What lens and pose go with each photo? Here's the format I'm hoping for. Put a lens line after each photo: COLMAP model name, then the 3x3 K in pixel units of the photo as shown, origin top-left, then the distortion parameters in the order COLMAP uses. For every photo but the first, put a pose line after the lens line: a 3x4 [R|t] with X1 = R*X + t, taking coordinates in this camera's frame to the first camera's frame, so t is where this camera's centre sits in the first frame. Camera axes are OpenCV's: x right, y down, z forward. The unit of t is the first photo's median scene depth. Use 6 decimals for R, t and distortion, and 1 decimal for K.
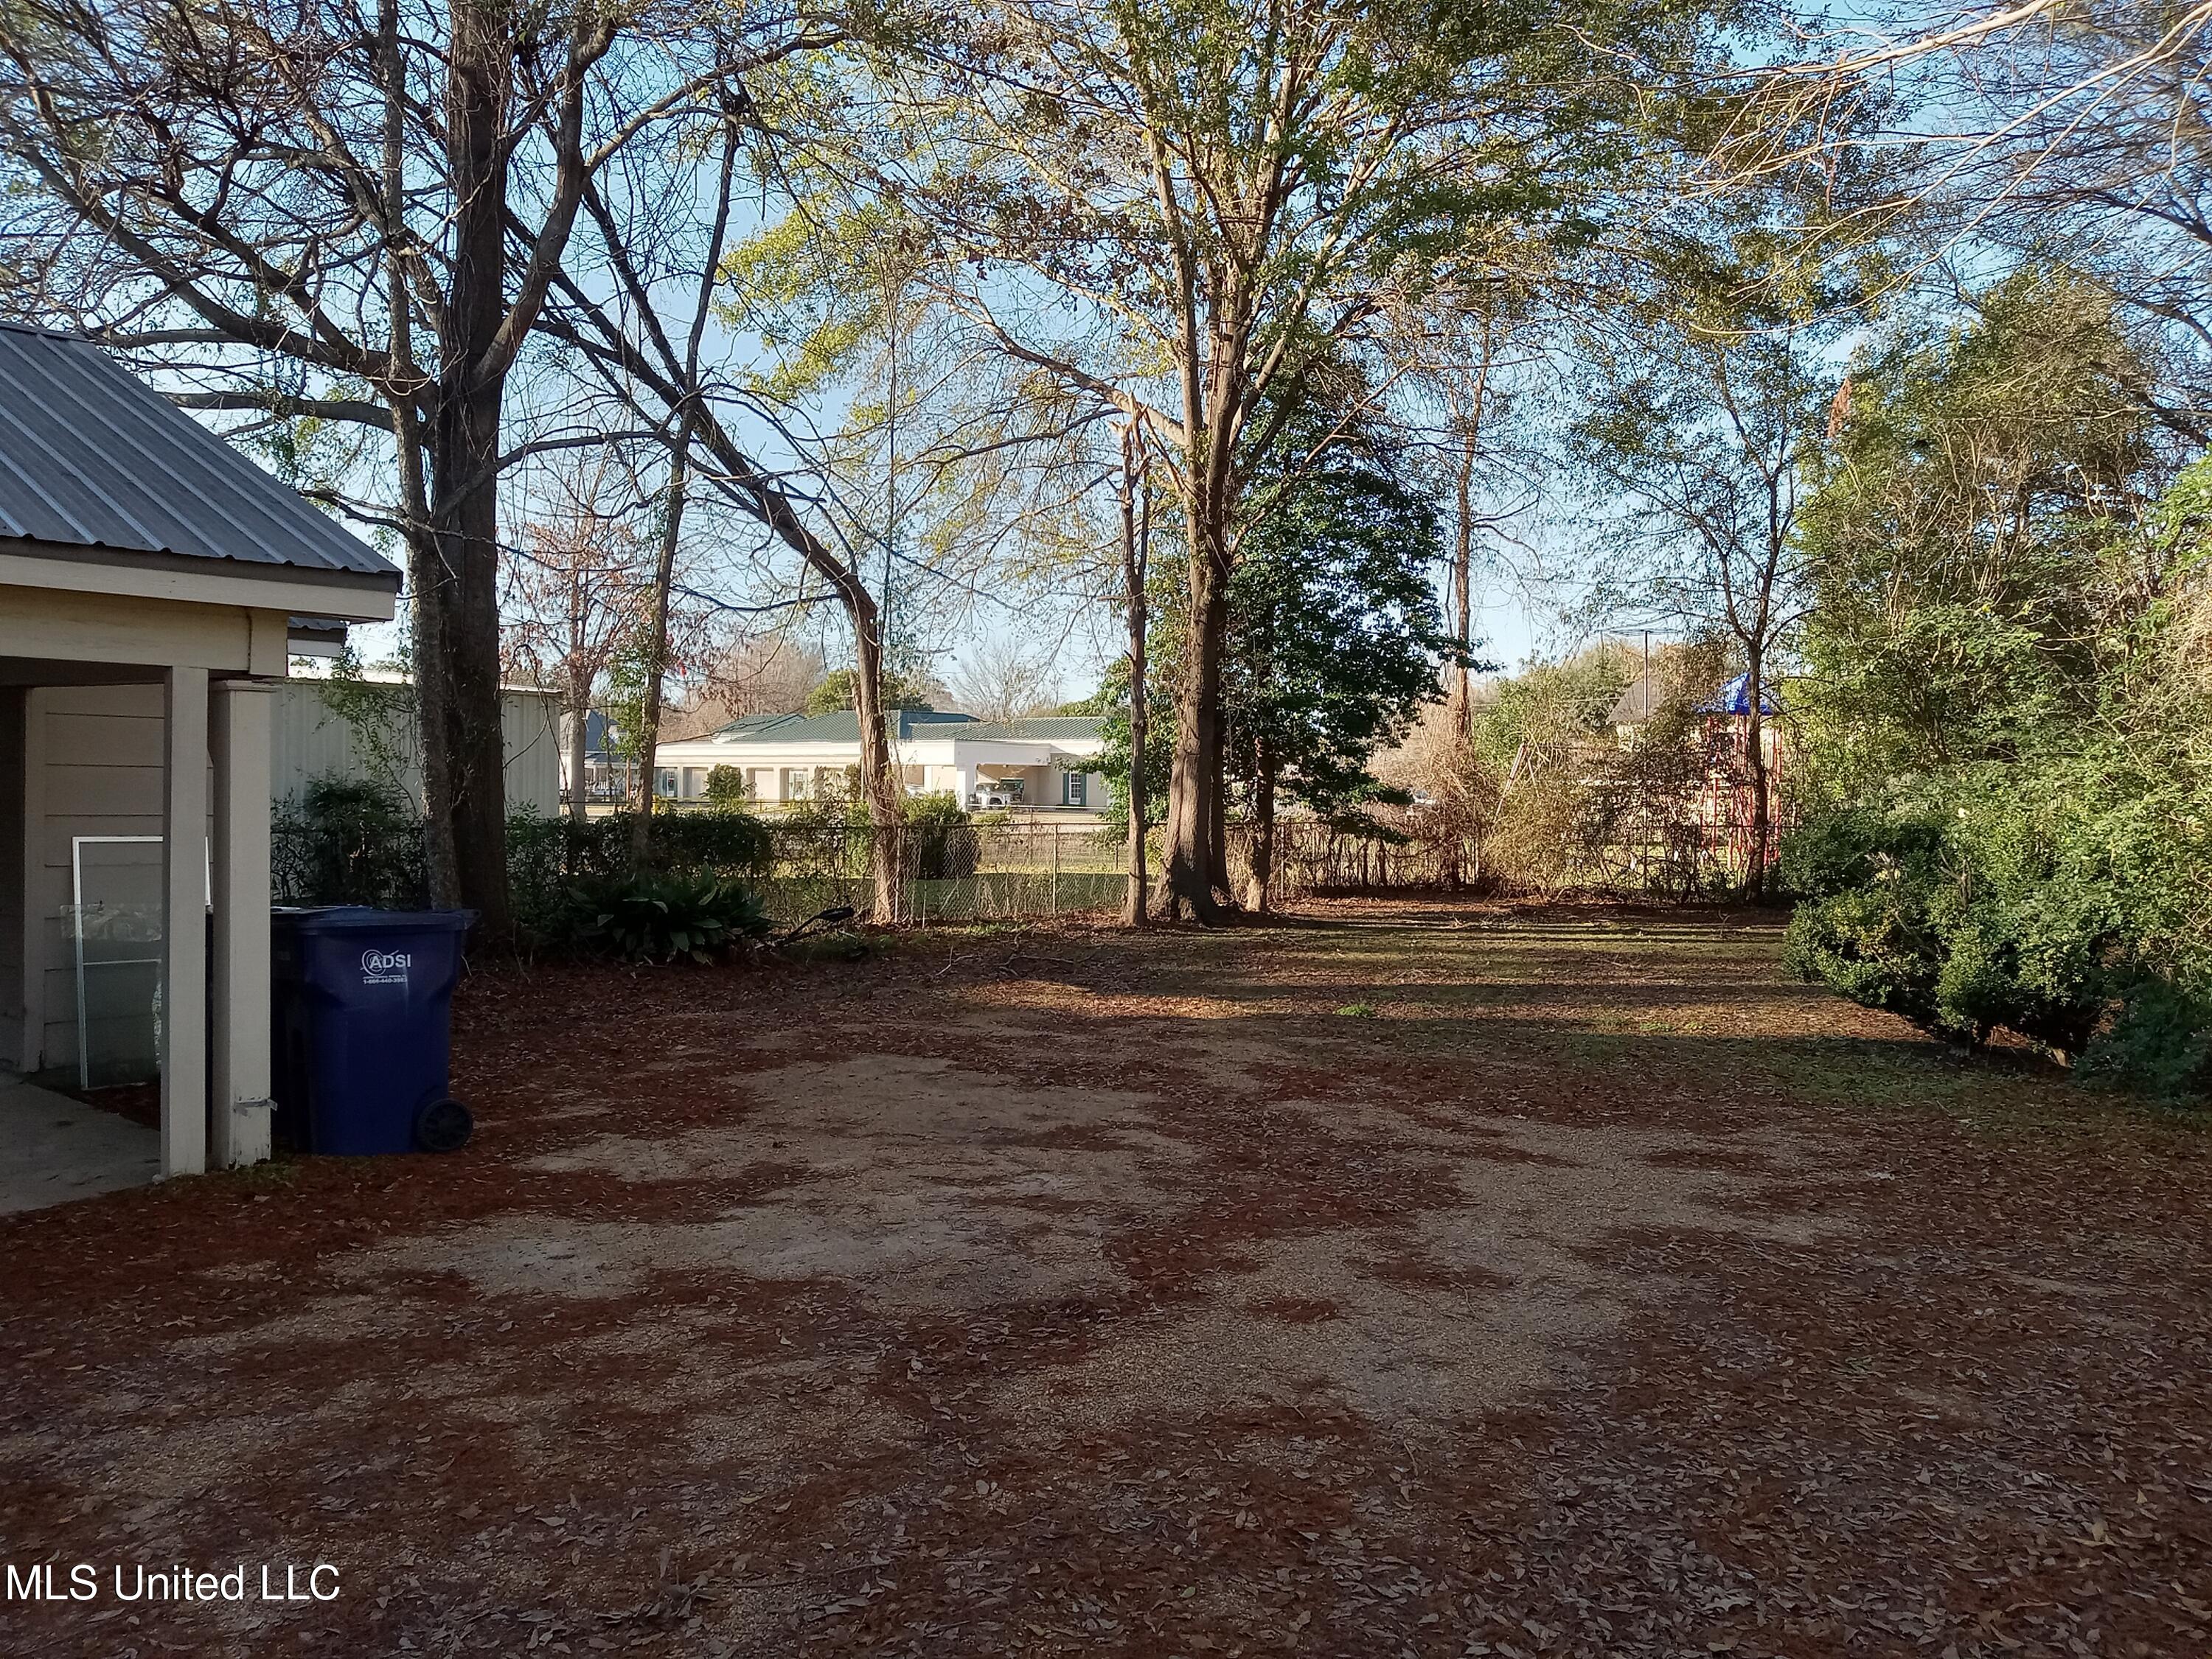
lens RADIAL K [[1625.5, 0, 1113.1], [0, 1625.5, 827.1], [0, 0, 1]] dist [0.061473, -0.138943]
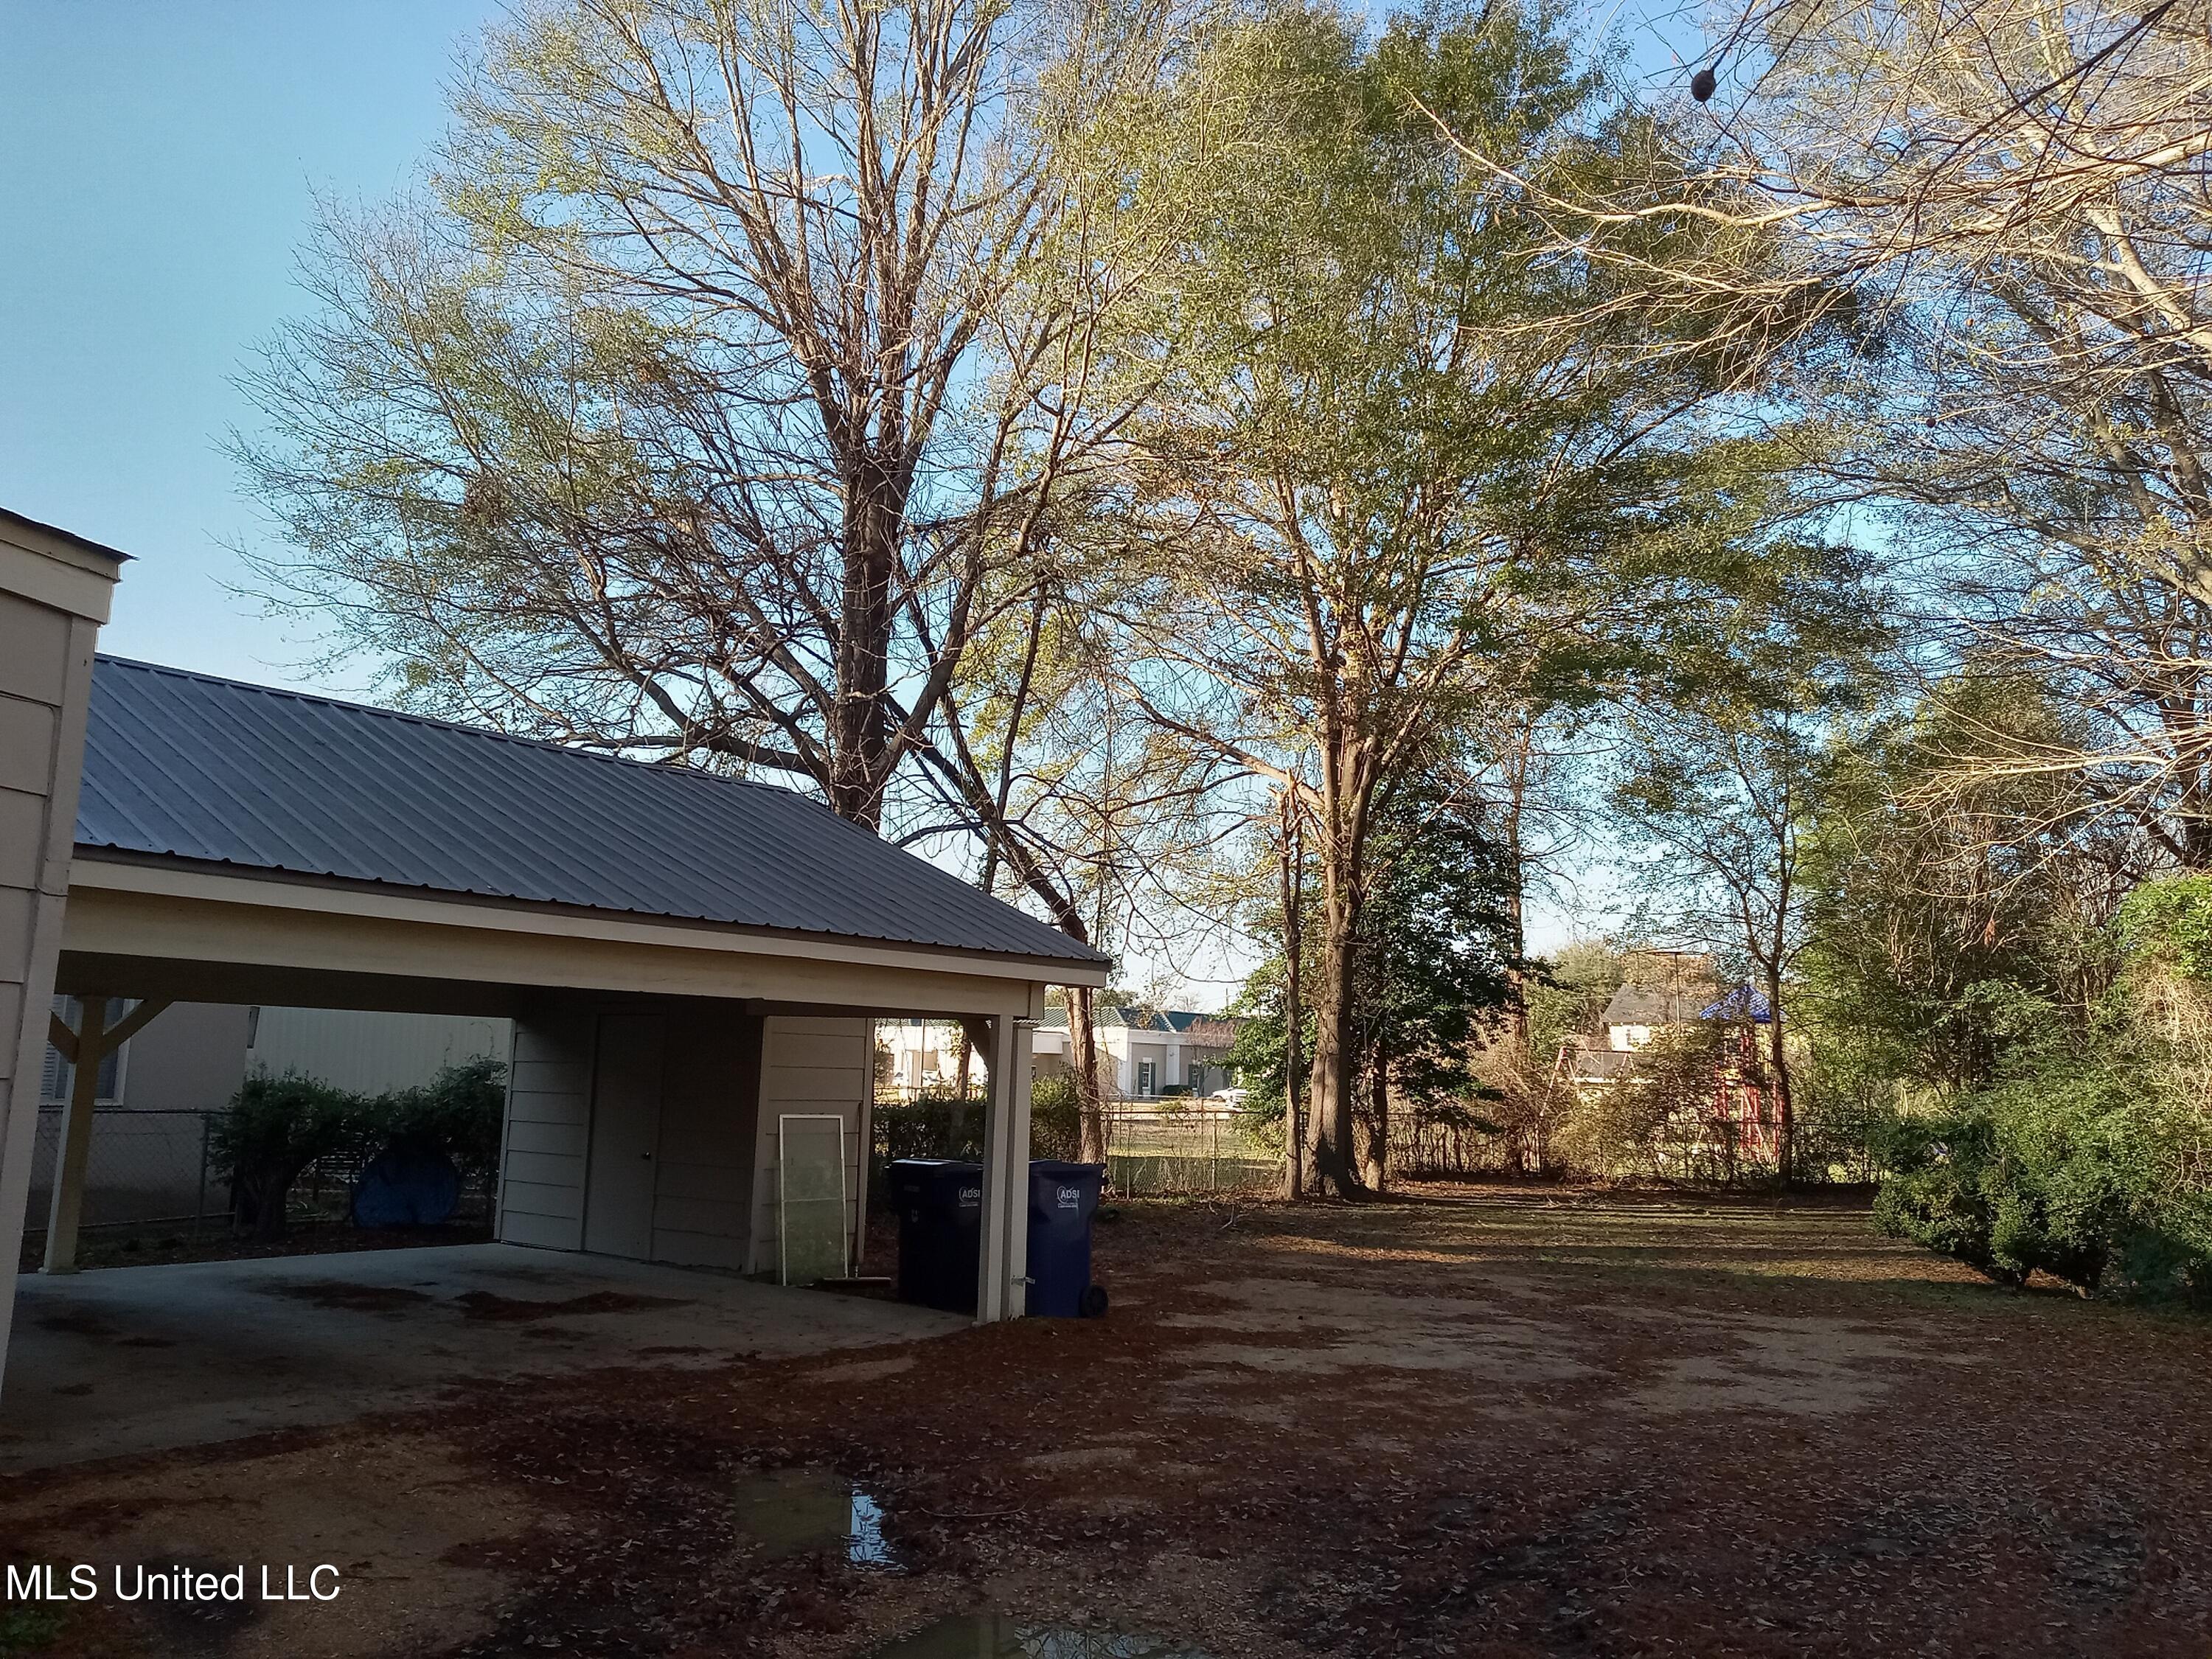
lens RADIAL K [[1722.8, 0, 1106.0], [0, 1722.8, 829.5], [0, 0, 1]] dist [0.135838, -0.170727]
pose [[0.998370, 0.017159, 0.054428, -0.182643], [-0.007964, 0.986287, -0.164848, 0.003036], [-0.056511, 0.164146, 0.984816, -0.272293]]
